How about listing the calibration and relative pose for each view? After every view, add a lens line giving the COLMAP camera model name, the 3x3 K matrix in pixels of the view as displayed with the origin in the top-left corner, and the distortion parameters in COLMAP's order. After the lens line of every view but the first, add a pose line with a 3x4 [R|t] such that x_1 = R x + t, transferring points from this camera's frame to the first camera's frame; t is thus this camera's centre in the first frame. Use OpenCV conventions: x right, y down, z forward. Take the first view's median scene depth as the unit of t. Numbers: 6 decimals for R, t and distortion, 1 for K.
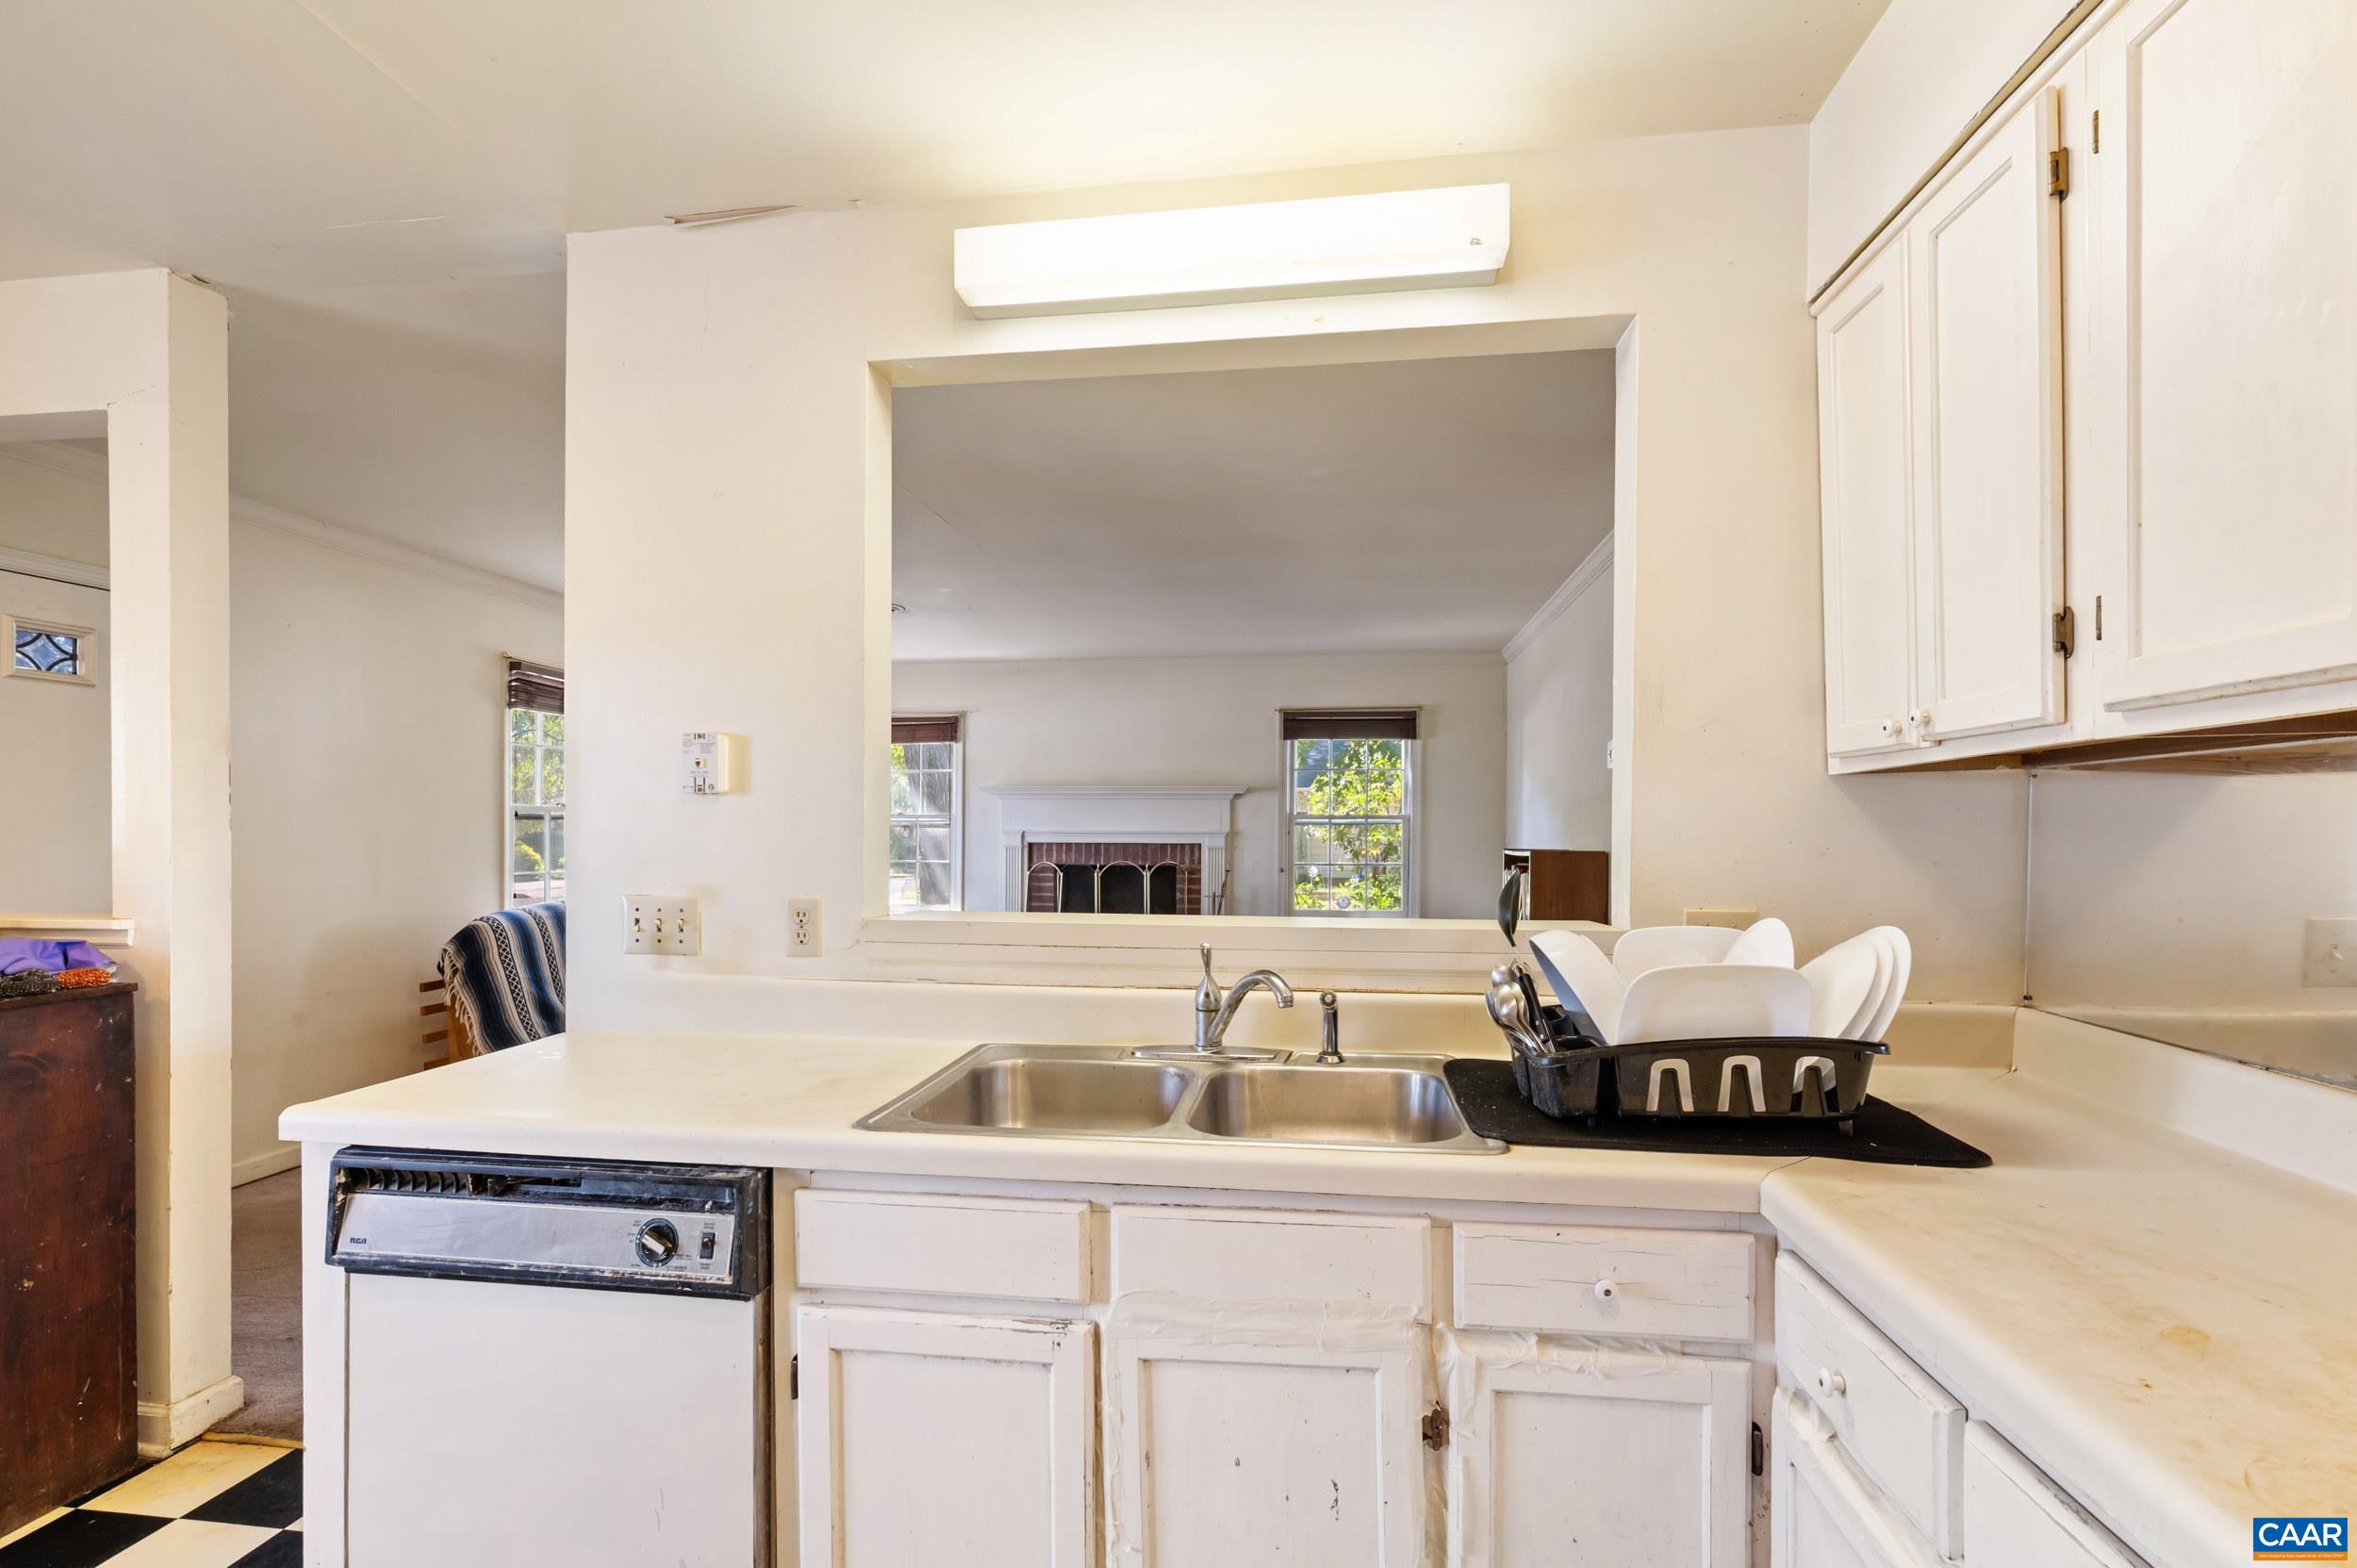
lens RADIAL K [[1065.2, 0, 1174.0], [0, 1065.2, 839.6], [0, 0, 1]] dist [0.002150, 0.000828]
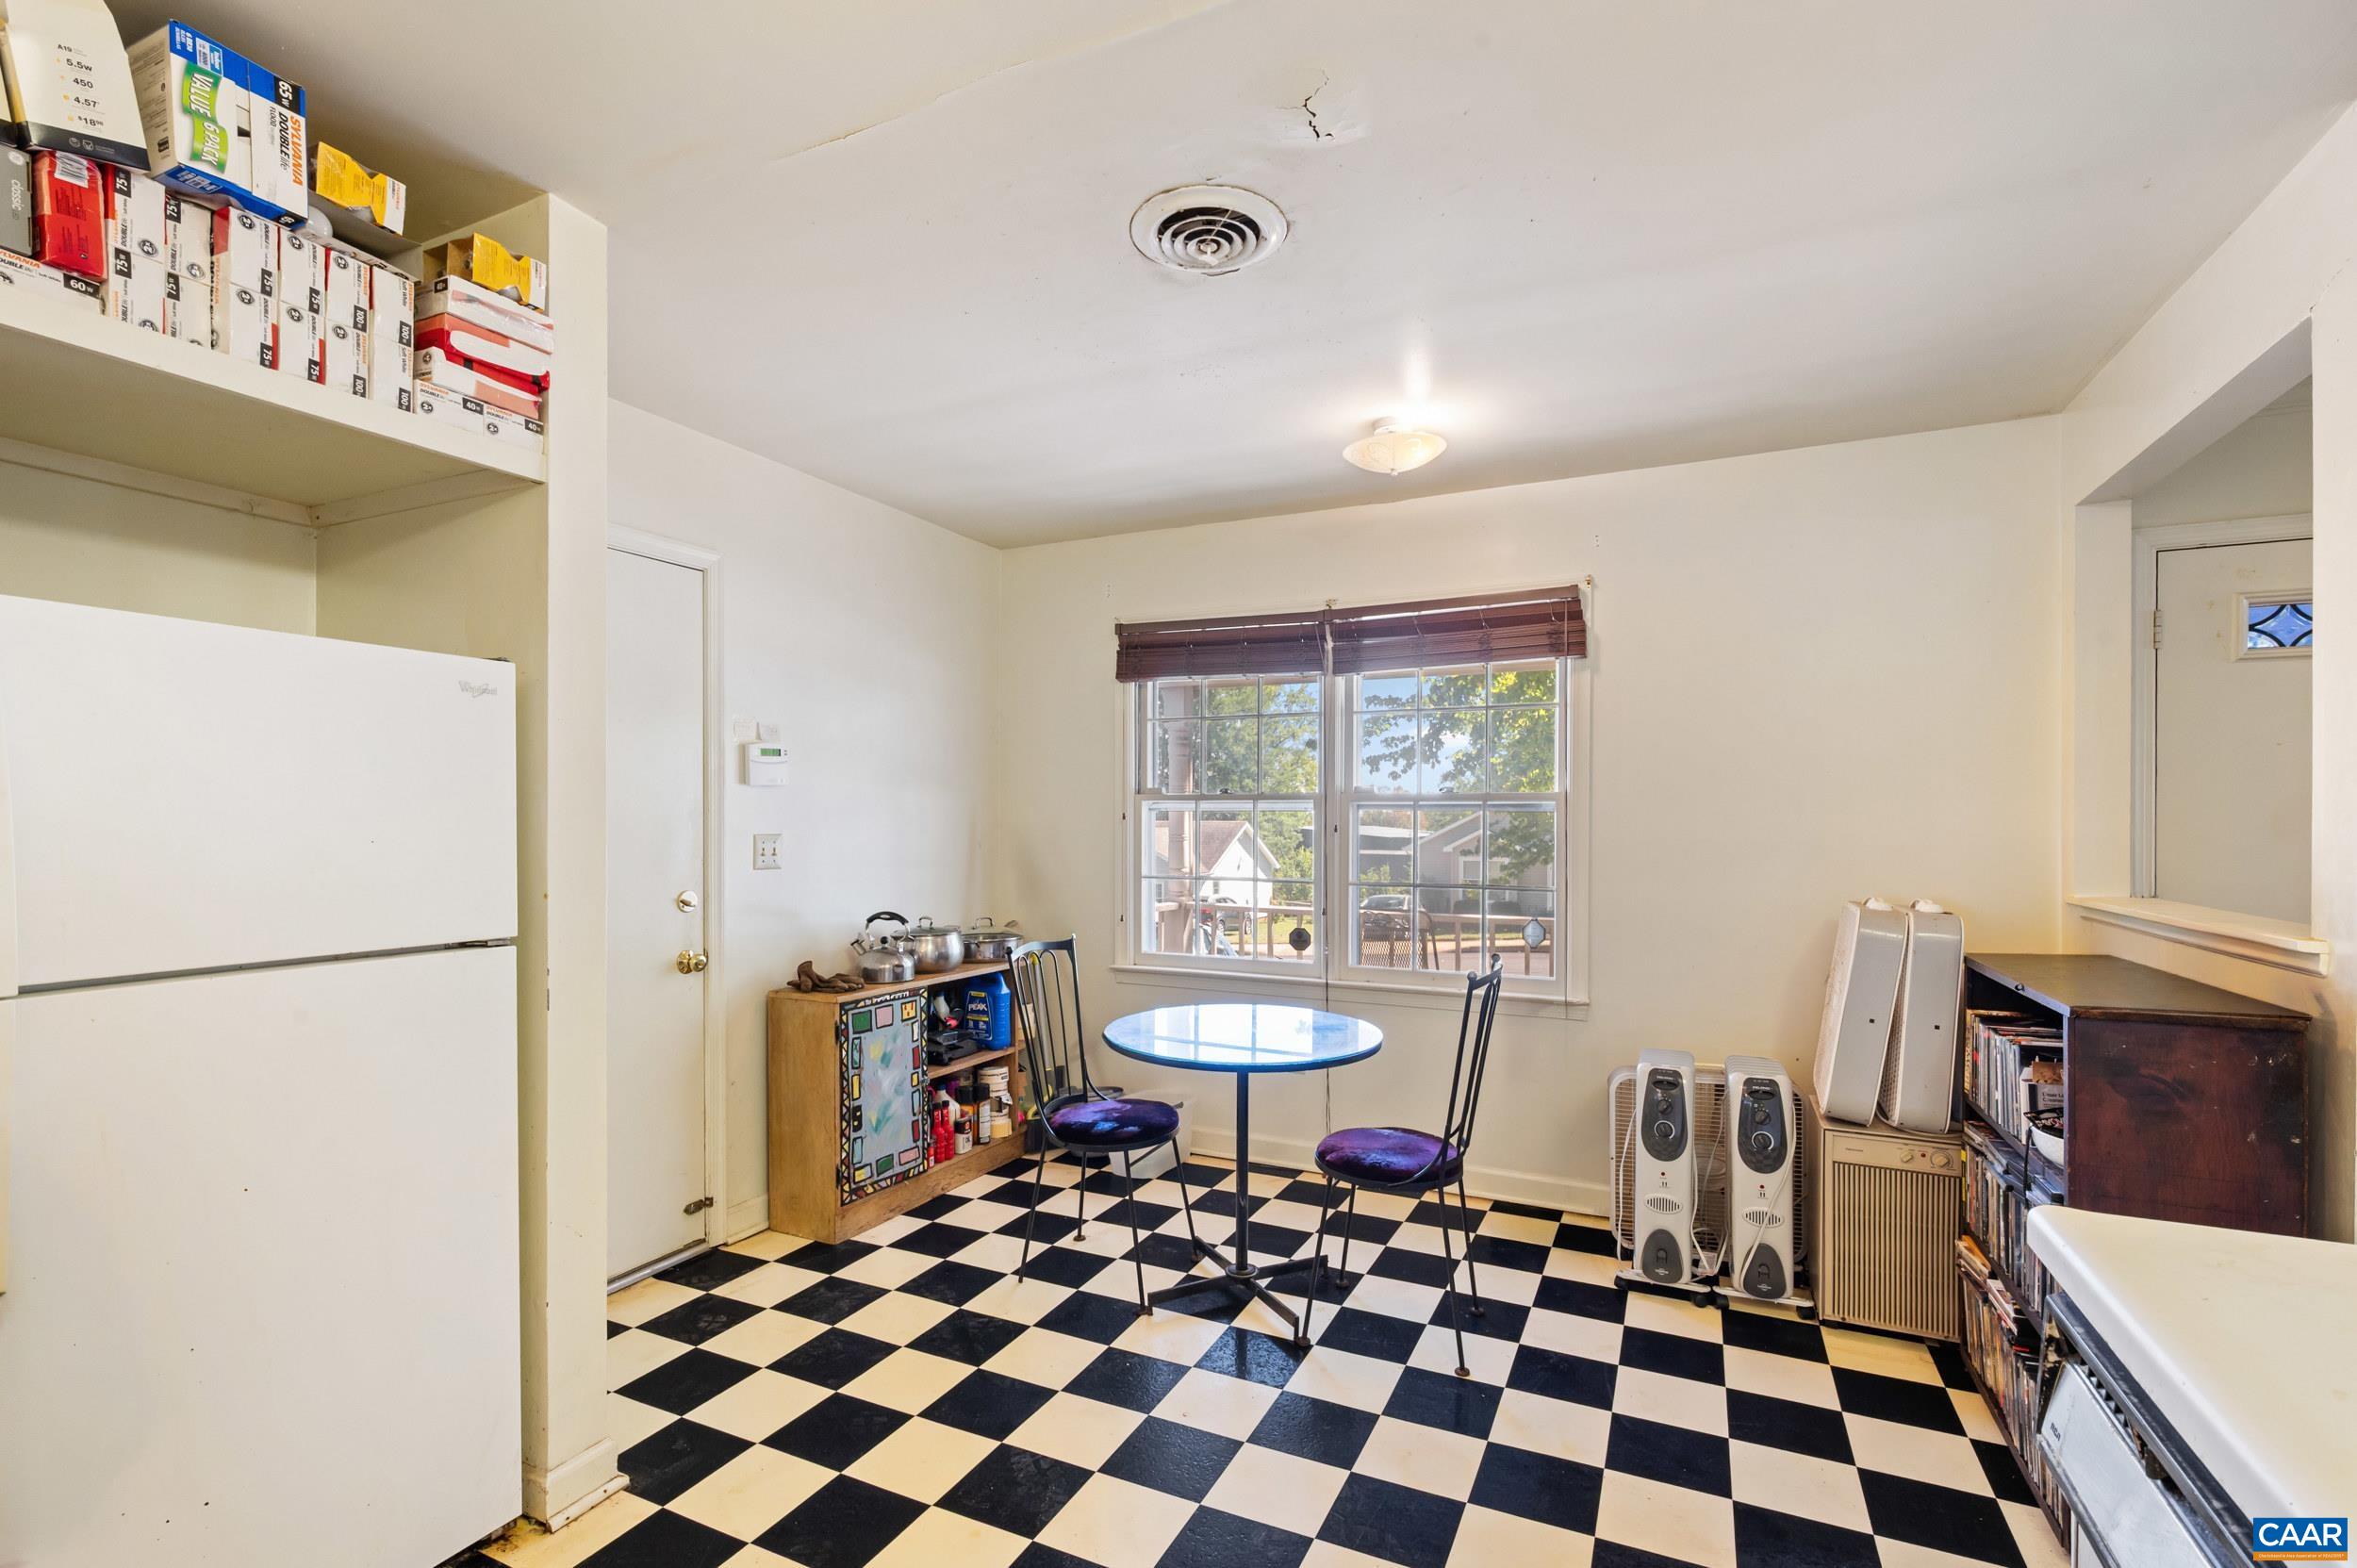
lens RADIAL K [[1065.2, 0, 1183.9], [0, 1065.2, 790.8], [0, 0, 1]] dist [0.002150, 0.000828]
pose [[-0.286343, -0.028992, -0.957688, 0.035498], [-0.011186, 0.999575, -0.026915, -0.006567], [0.958062, 0.003006, -0.286546, 0.383999]]
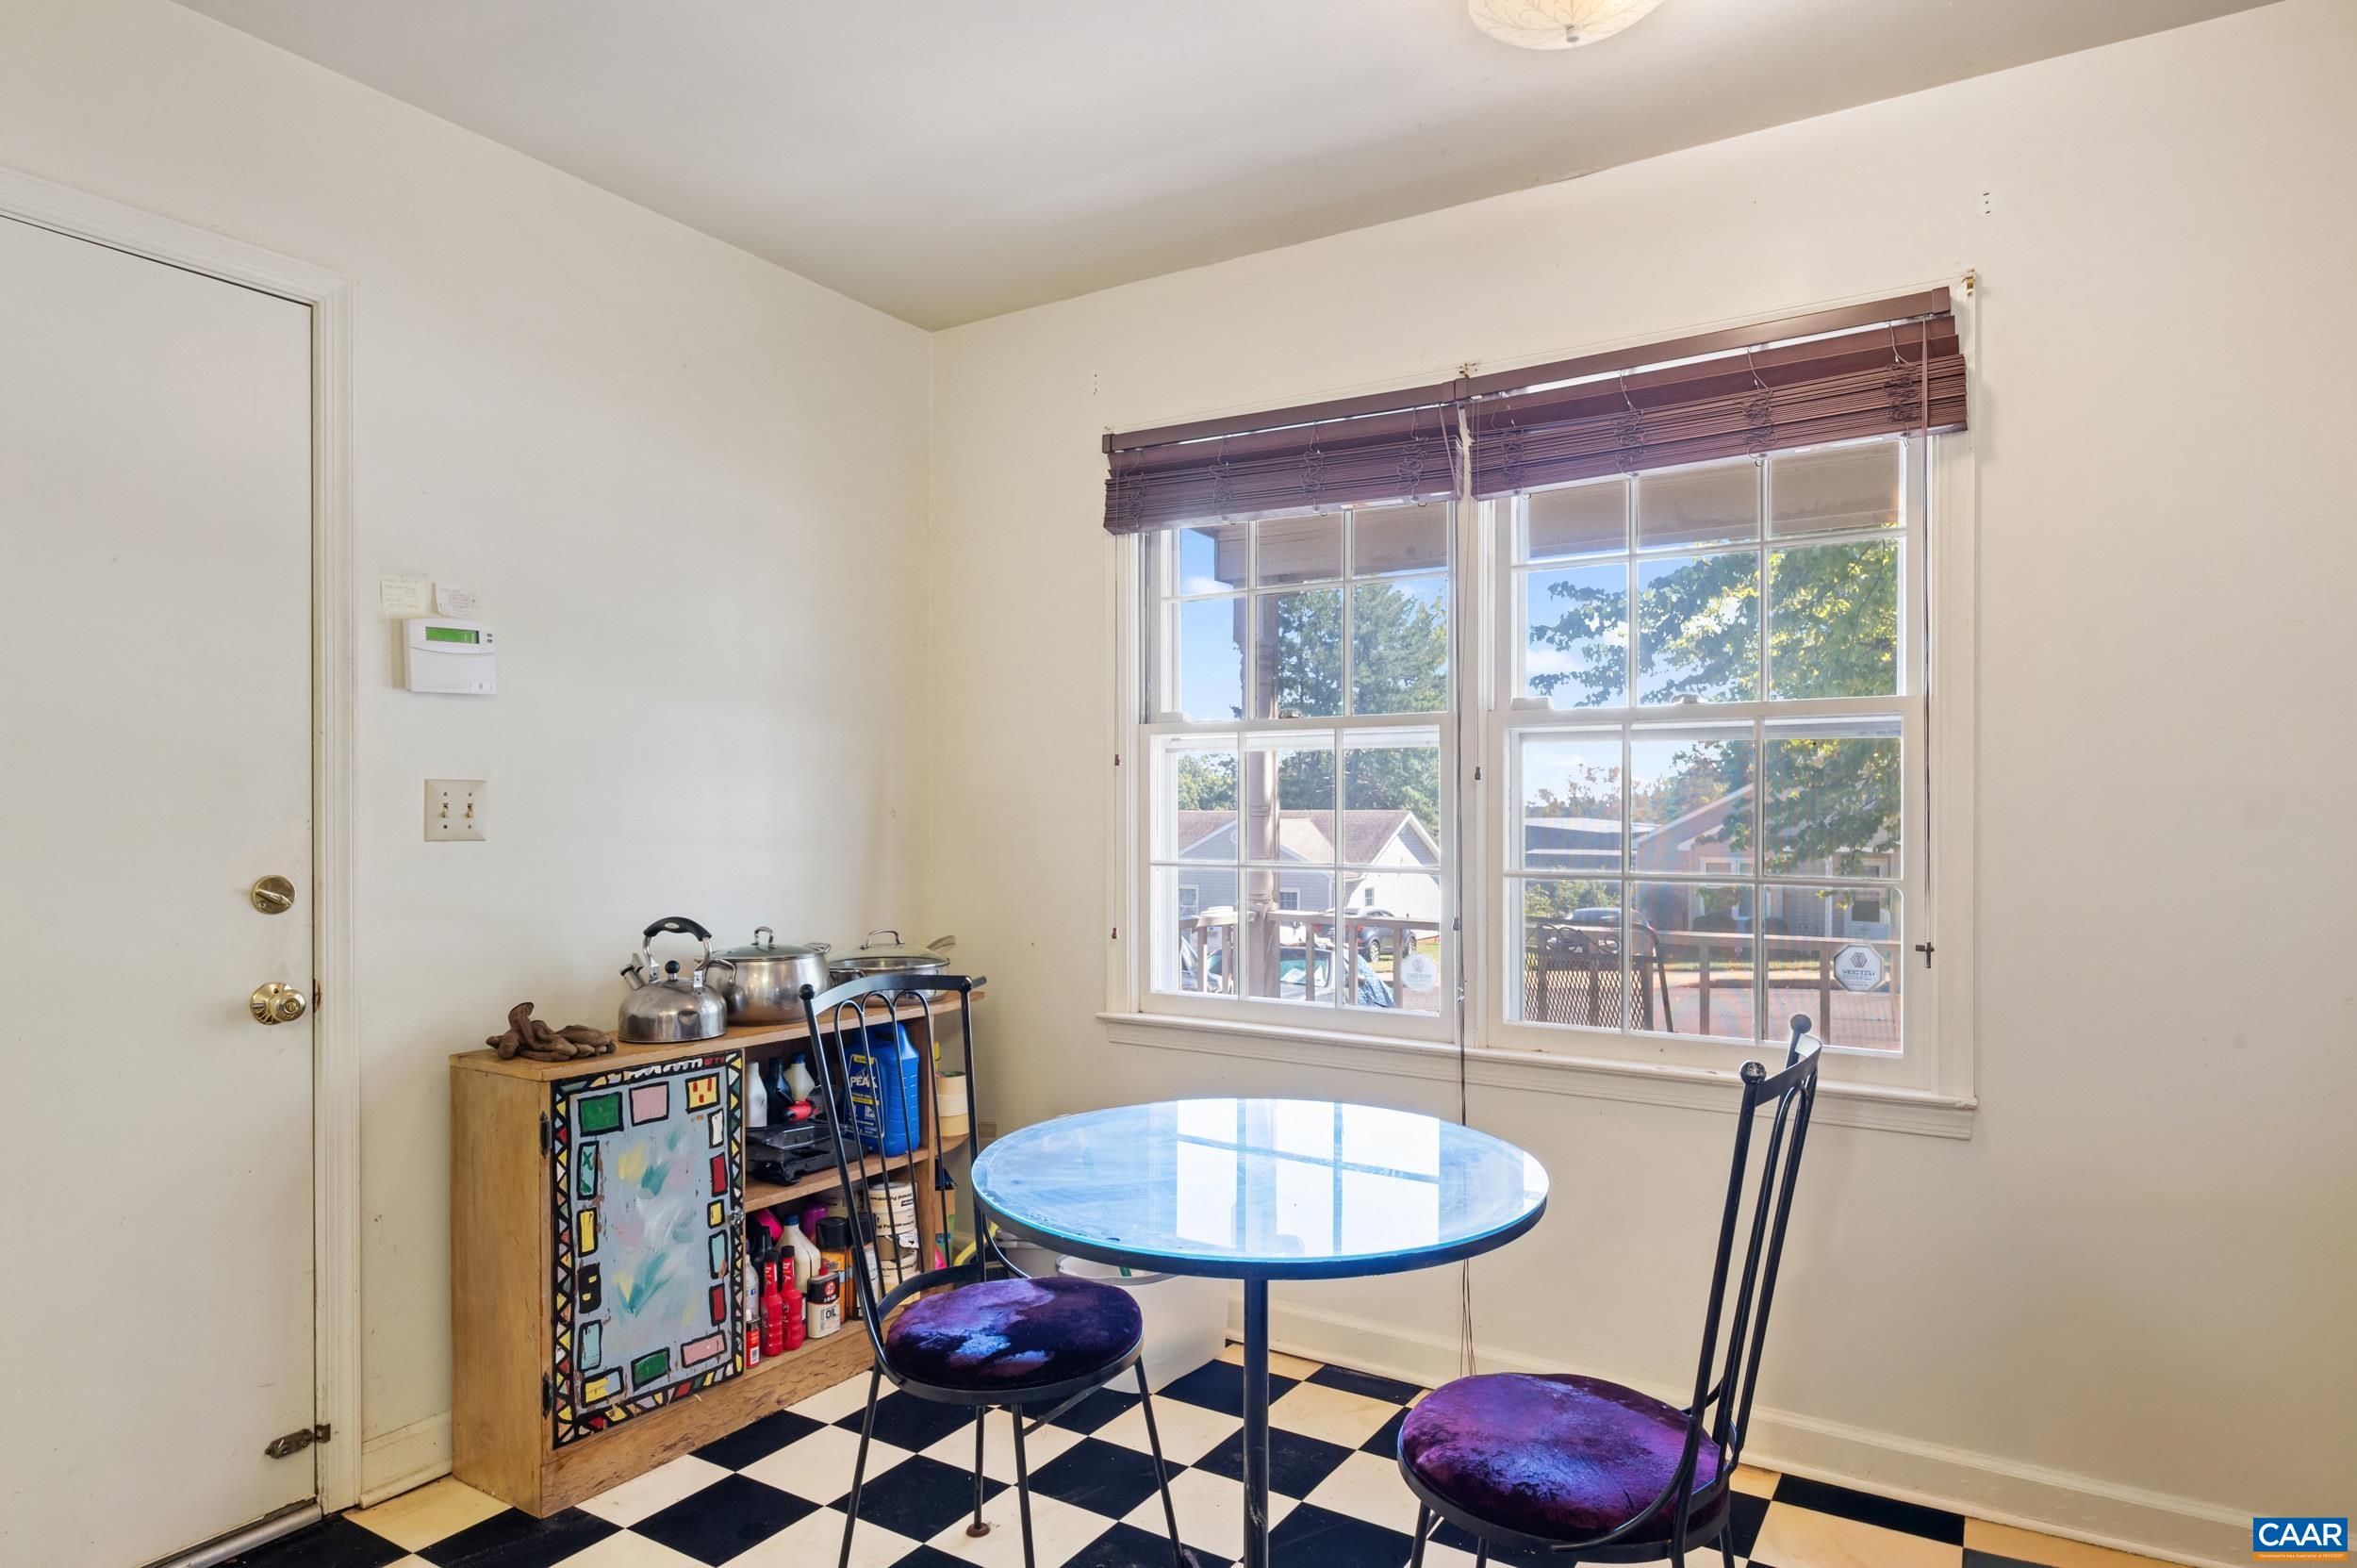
lens RADIAL K [[1340.0, 0, 1185.2], [0, 1340.0, 777.4], [0, 0, 1]] dist [-0.004012, -0.000391]
pose [[-0.391882, -0.026119, -0.919645, -0.443415], [-0.008796, 0.999658, -0.024644, 0.037119], [0.919973, -0.001569, -0.391978, 0.356611]]
